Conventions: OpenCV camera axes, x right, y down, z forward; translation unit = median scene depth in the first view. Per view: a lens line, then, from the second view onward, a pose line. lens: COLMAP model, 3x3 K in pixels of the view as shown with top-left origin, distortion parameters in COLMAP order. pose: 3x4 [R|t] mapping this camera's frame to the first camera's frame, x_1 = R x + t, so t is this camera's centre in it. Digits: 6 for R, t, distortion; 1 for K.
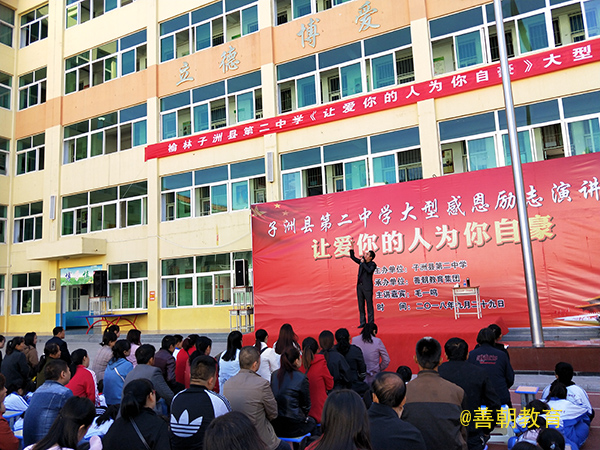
lens RADIAL K [[435.2, 0, 299.6], [0, 435.2, 225.6], [0, 0, 1]] dist [-0.049983, -0.006957]
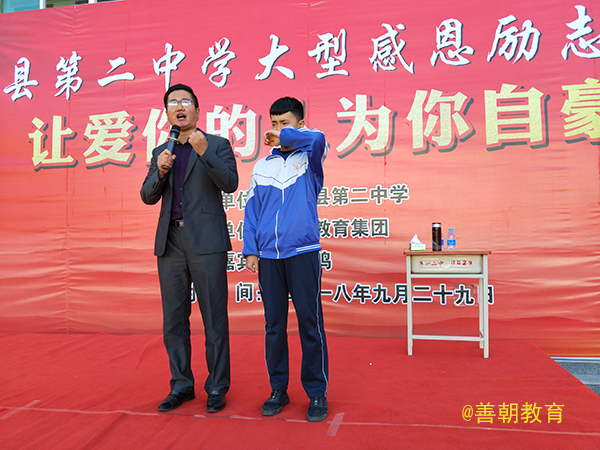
lens RADIAL K [[435.2, 0, 299.2], [0, 435.2, 227.5], [0, 0, 1]] dist [-0.049983, -0.006957]
pose [[0.946037, 0.025420, 0.323060, 0.138029], [-0.066457, 0.990949, 0.116638, 0.070019], [-0.317171, -0.131813, 0.939163, 0.561958]]
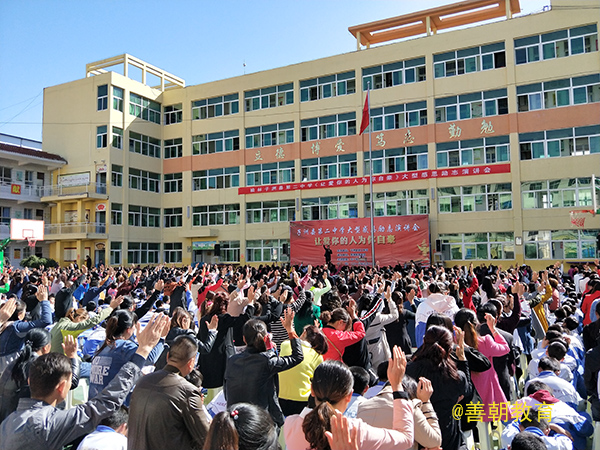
lens RADIAL K [[435.2, 0, 298.5], [0, 435.2, 222.6], [0, 0, 1]] dist [-0.049983, -0.006957]
pose [[0.999419, 0.034024, -0.002042, -0.063032], [-0.033726, 0.995787, 0.085265, -0.284010], [0.004935, -0.085147, 0.996356, -1.639287]]
